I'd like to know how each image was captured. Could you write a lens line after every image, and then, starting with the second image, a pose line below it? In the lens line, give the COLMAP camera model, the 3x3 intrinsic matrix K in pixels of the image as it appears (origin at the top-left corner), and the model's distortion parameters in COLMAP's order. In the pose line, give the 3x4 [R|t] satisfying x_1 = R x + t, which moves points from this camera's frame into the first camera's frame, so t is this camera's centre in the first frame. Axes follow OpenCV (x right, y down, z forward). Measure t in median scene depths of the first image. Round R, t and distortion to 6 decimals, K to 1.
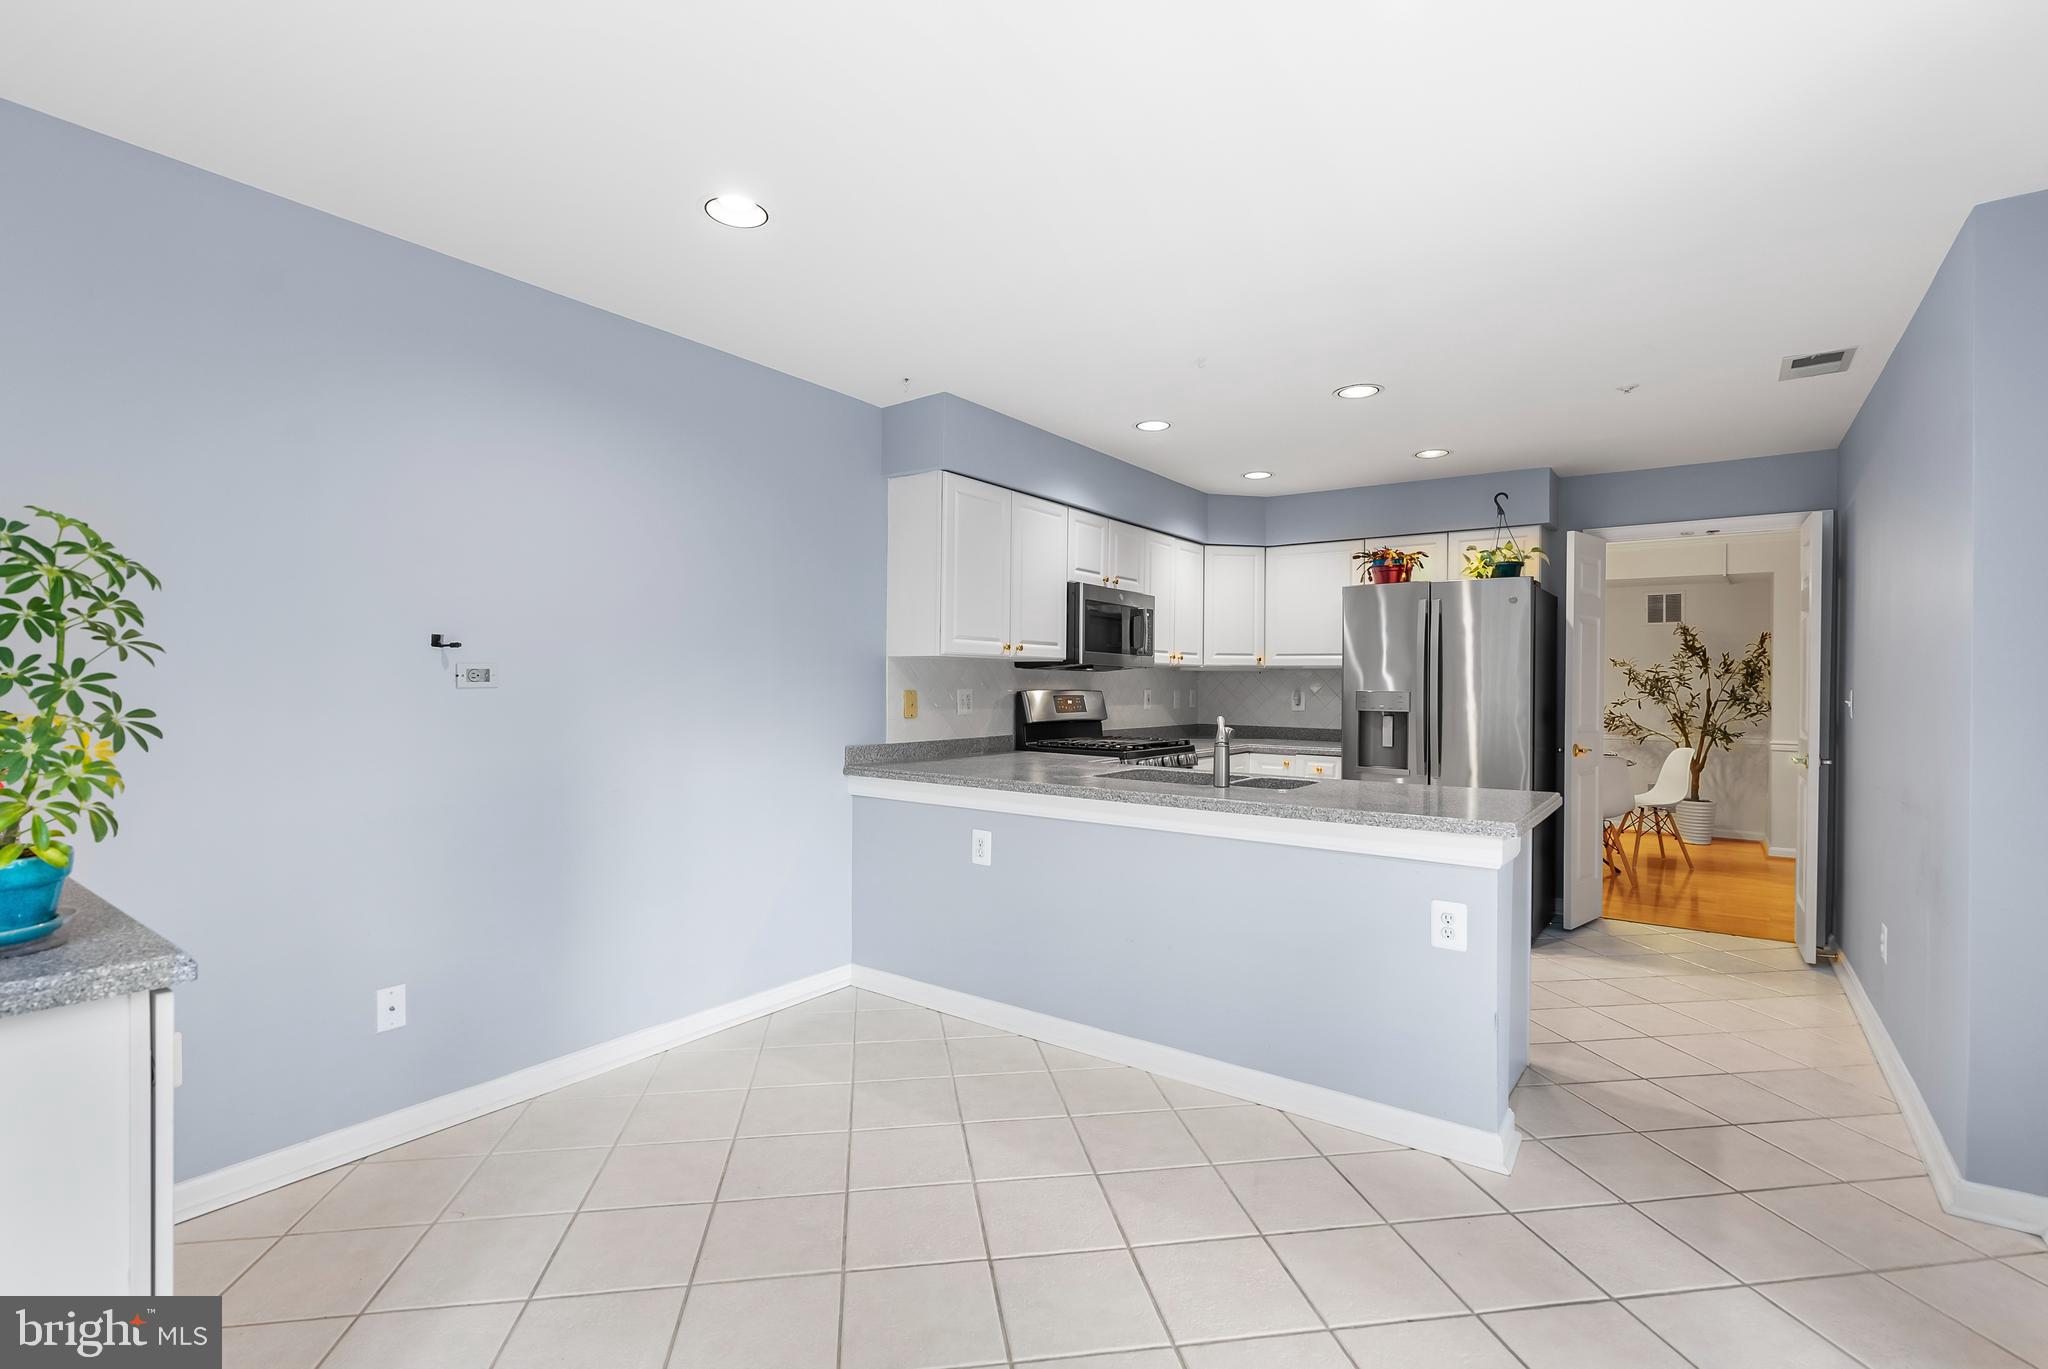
lens RADIAL K [[943.2, 0, 1013.5], [0, 943.2, 681.6], [0, 0, 1]] dist [-0.006822, 0.000061]
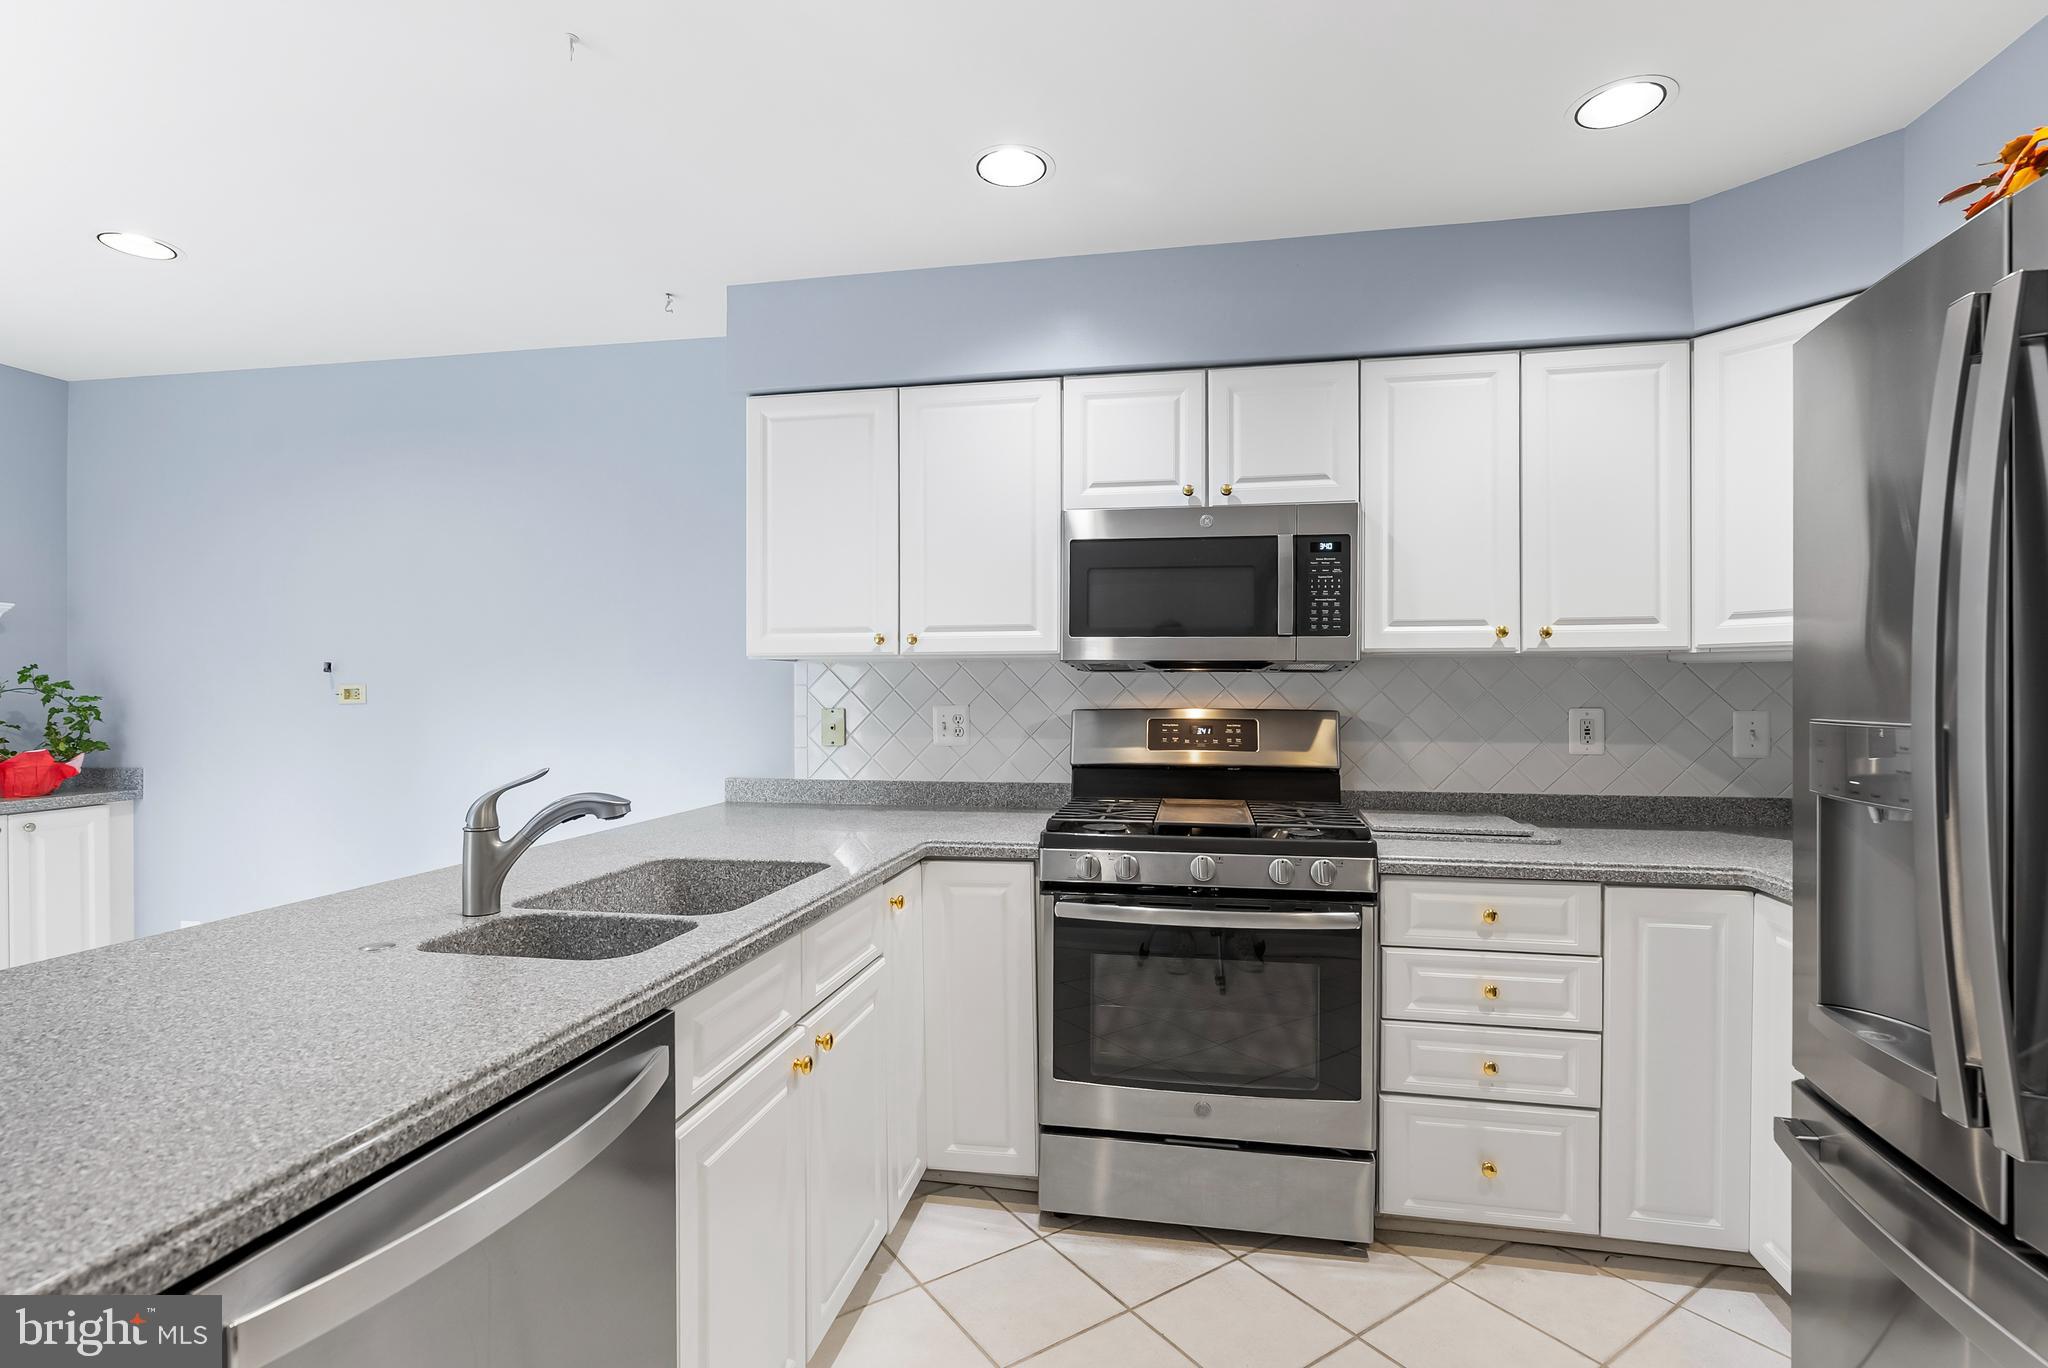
lens RADIAL K [[943.2, 0, 1034.3], [0, 943.2, 697.3], [0, 0, 1]] dist [-0.006822, 0.000061]
pose [[0.439914, -0.001862, -0.898038, 0.511235], [0.006506, 0.999978, 0.001114, 0.001326], [0.898016, -0.006333, 0.439916, 0.694257]]
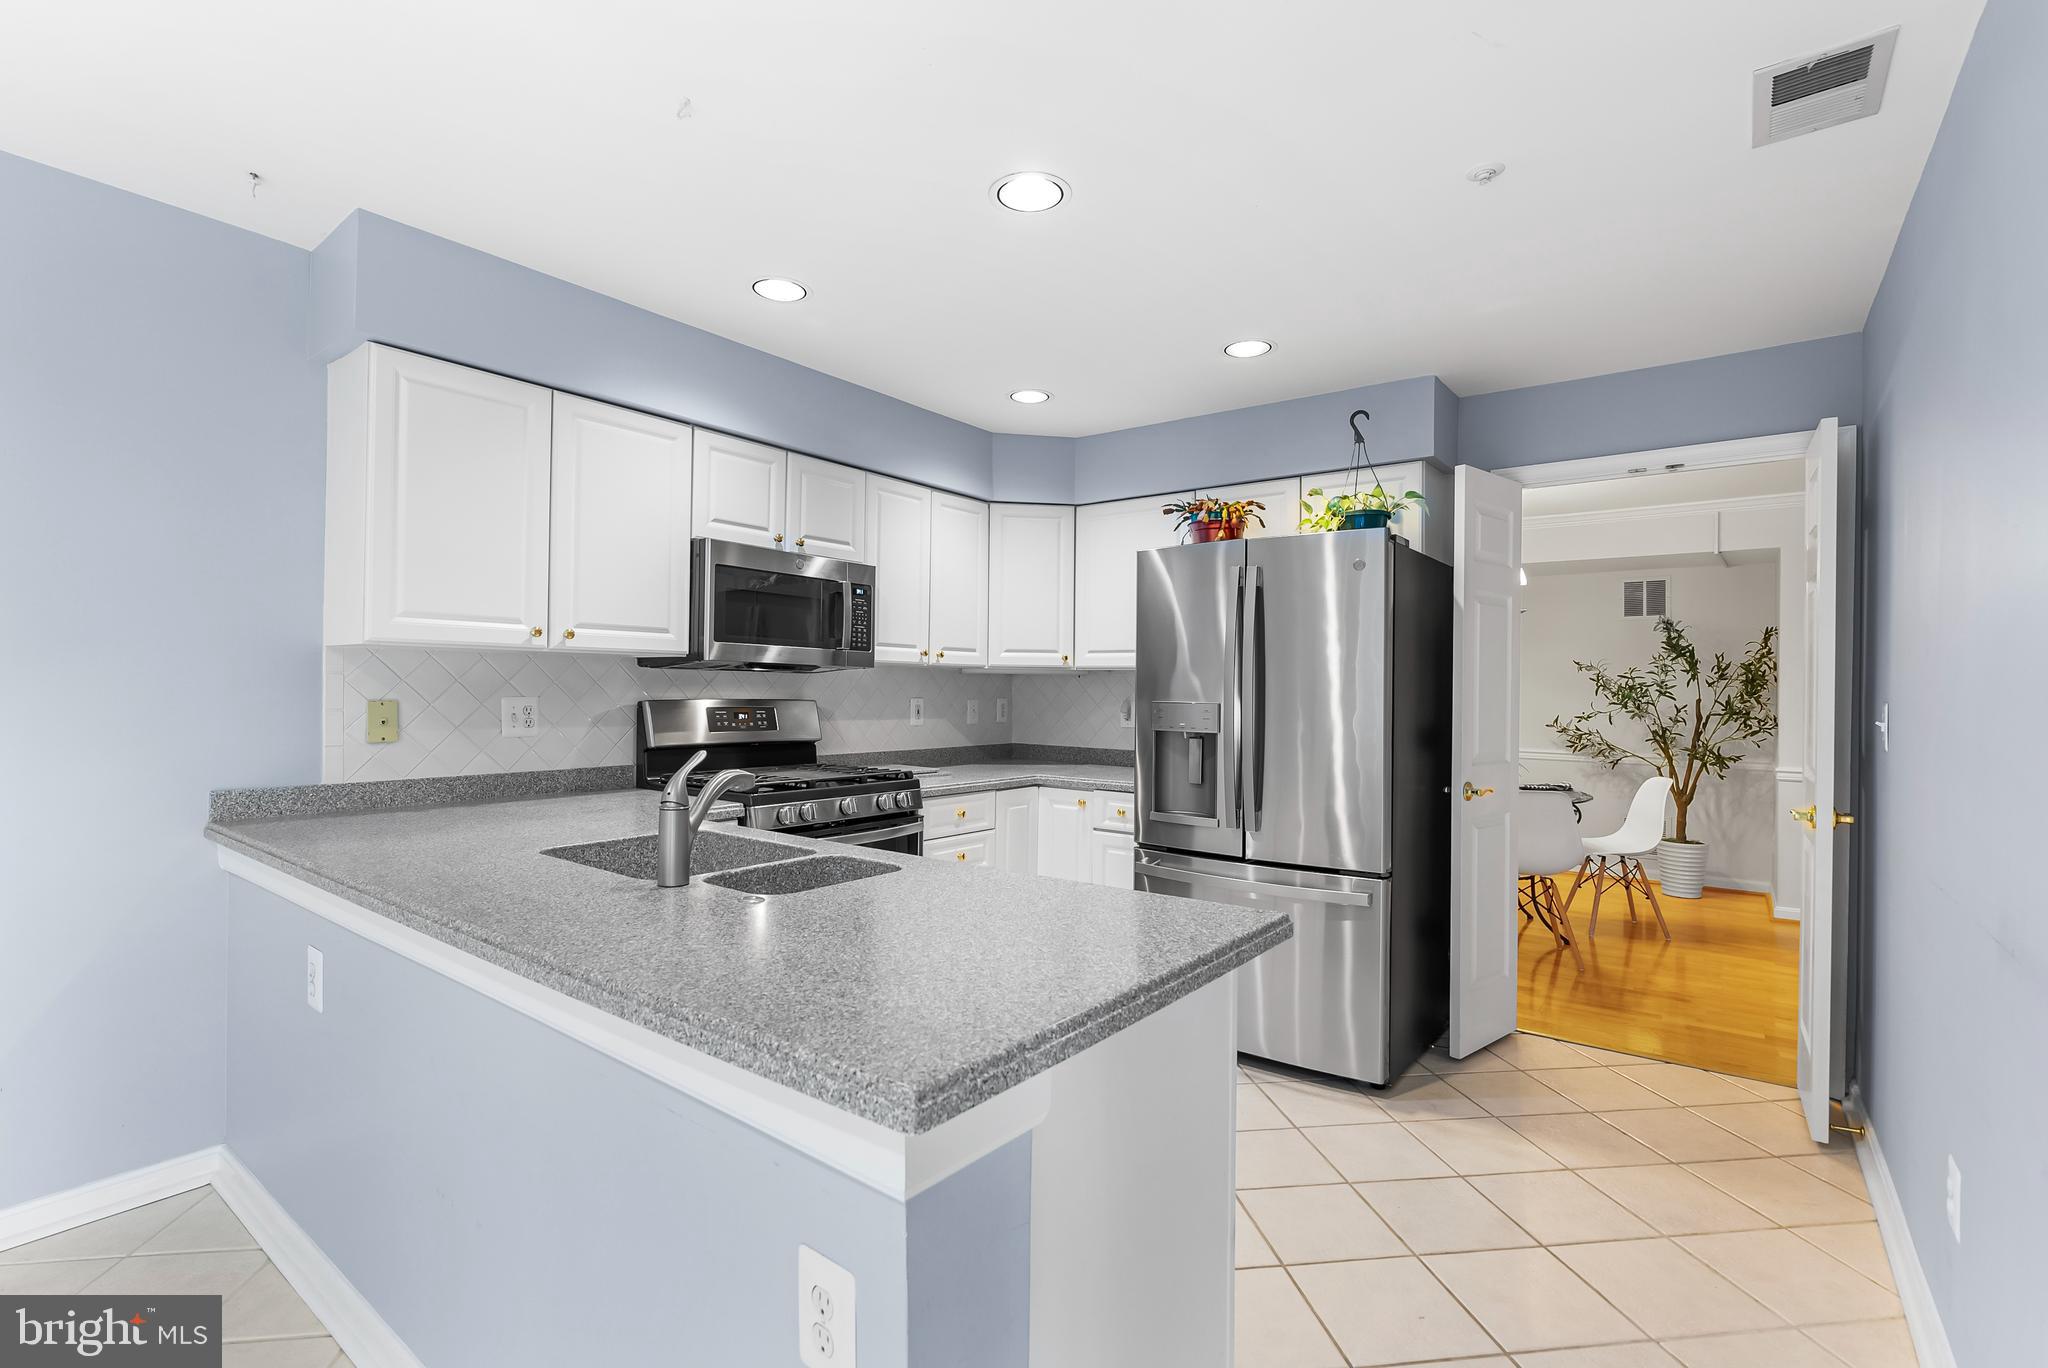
lens RADIAL K [[943.2, 0, 1011.2], [0, 943.2, 682.7], [0, 0, 1]] dist [-0.006822, 0.000061]
pose [[0.999830, 0.002580, -0.018260, 0.277171], [-0.002700, 0.999975, -0.006531, 0.000763], [0.018243, 0.006580, 0.999812, 0.313780]]
